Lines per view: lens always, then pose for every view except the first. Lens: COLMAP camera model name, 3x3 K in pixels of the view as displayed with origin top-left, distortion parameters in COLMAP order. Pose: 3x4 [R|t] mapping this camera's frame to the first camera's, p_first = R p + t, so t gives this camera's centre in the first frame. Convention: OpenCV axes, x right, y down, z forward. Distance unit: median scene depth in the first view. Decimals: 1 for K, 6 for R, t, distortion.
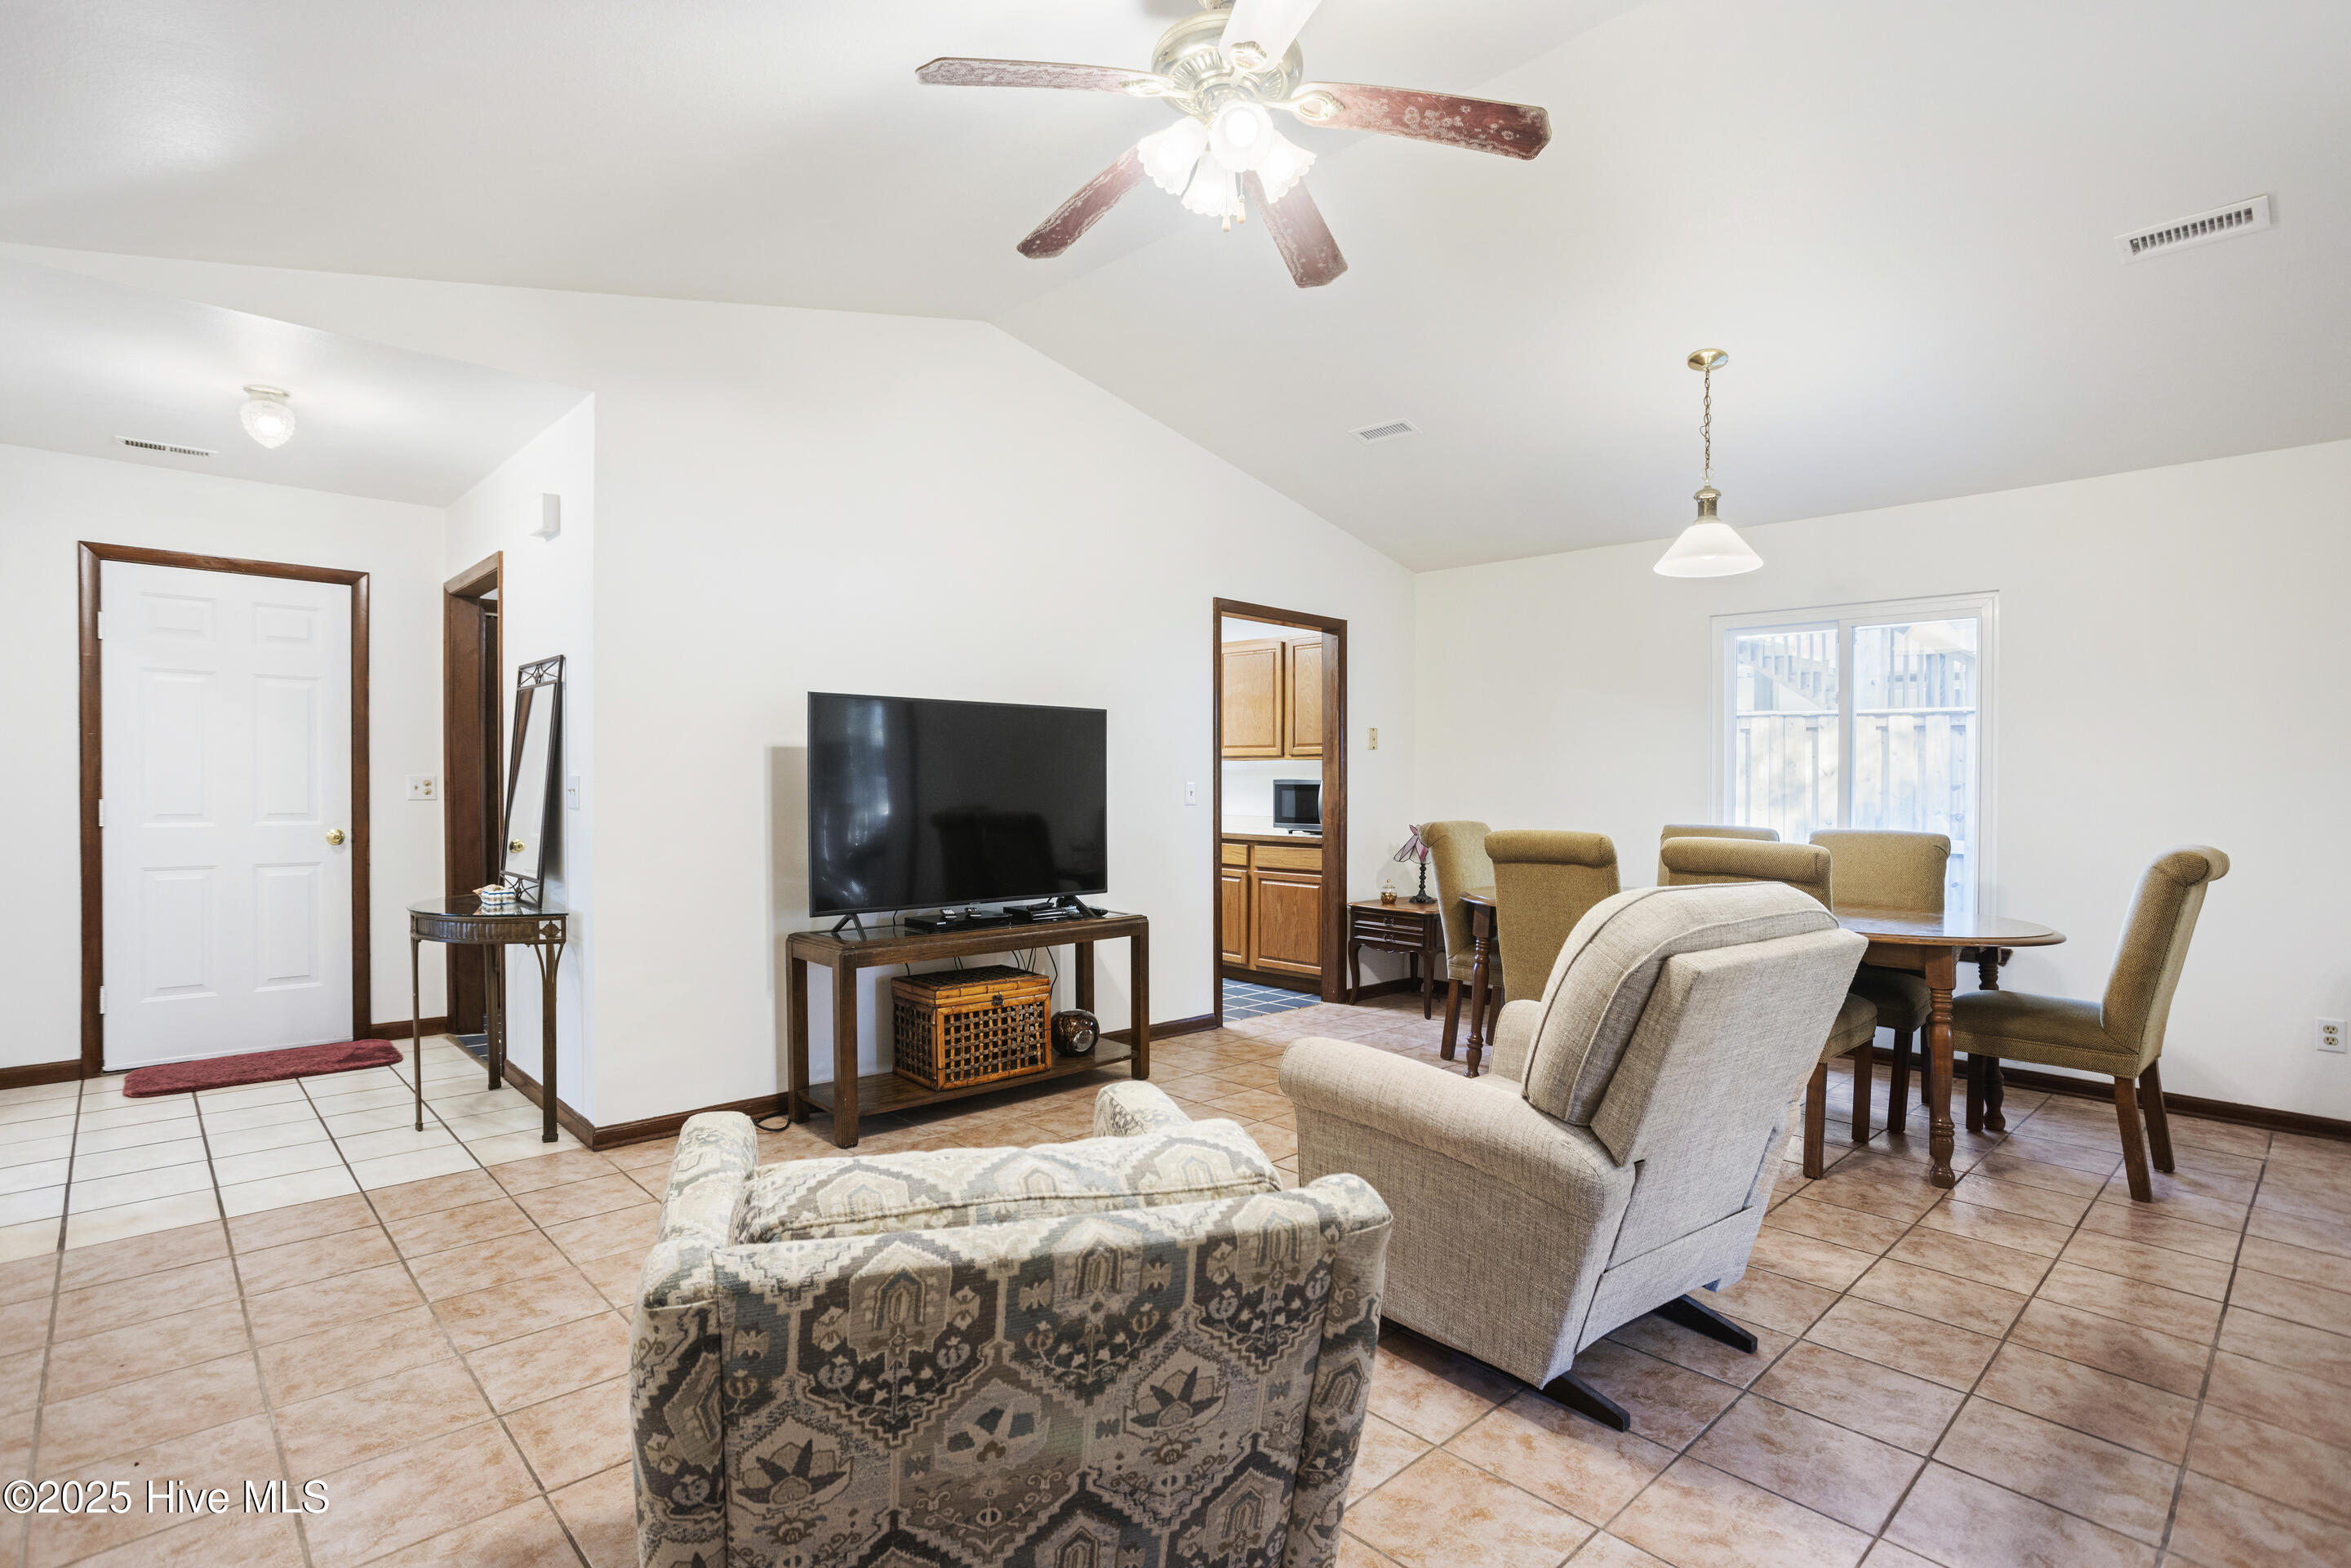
lens RADIAL K [[1132.4, 0, 1161.2], [0, 1132.4, 799.5], [0, 0, 1]] dist [-0.043797, 0.028412]
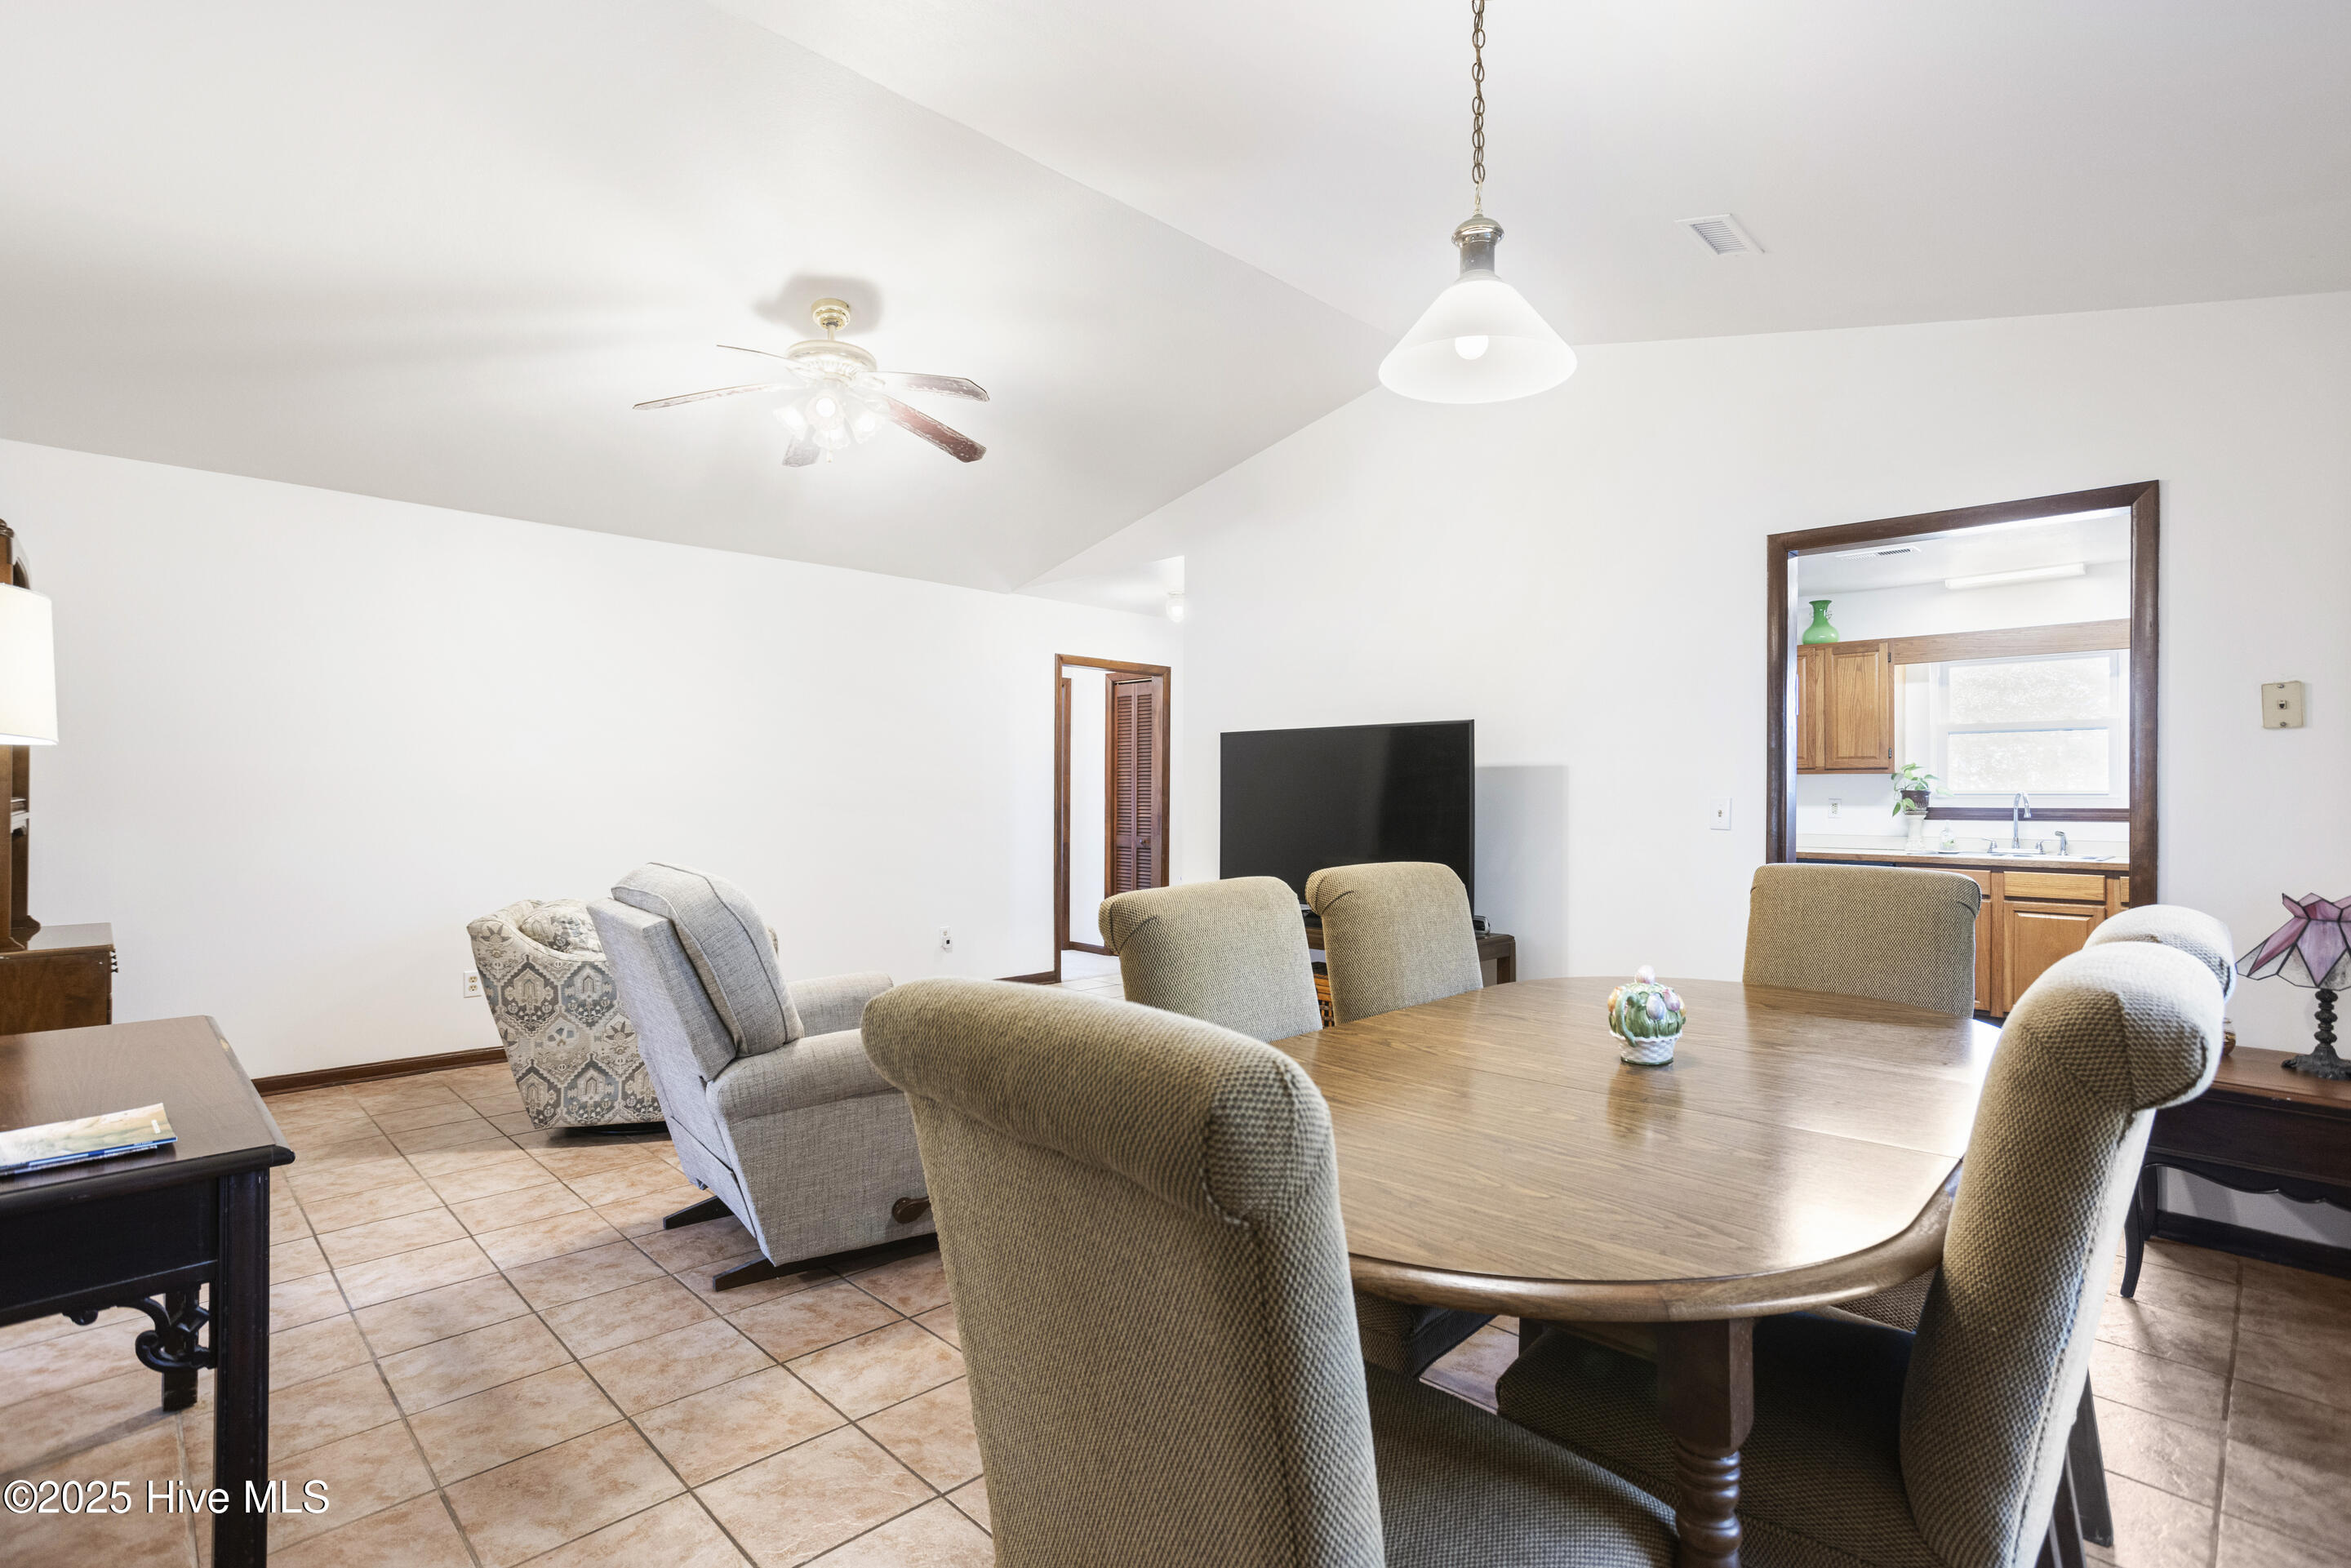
lens RADIAL K [[1132.4, 0, 1161.2], [0, 1132.4, 799.5], [0, 0, 1]] dist [-0.043797, 0.028412]
pose [[0.018047, -0.006899, -0.999813, 0.907933], [-0.023955, 0.999686, -0.007330, -0.001407], [0.999550, 0.024082, 0.017876, 0.769394]]
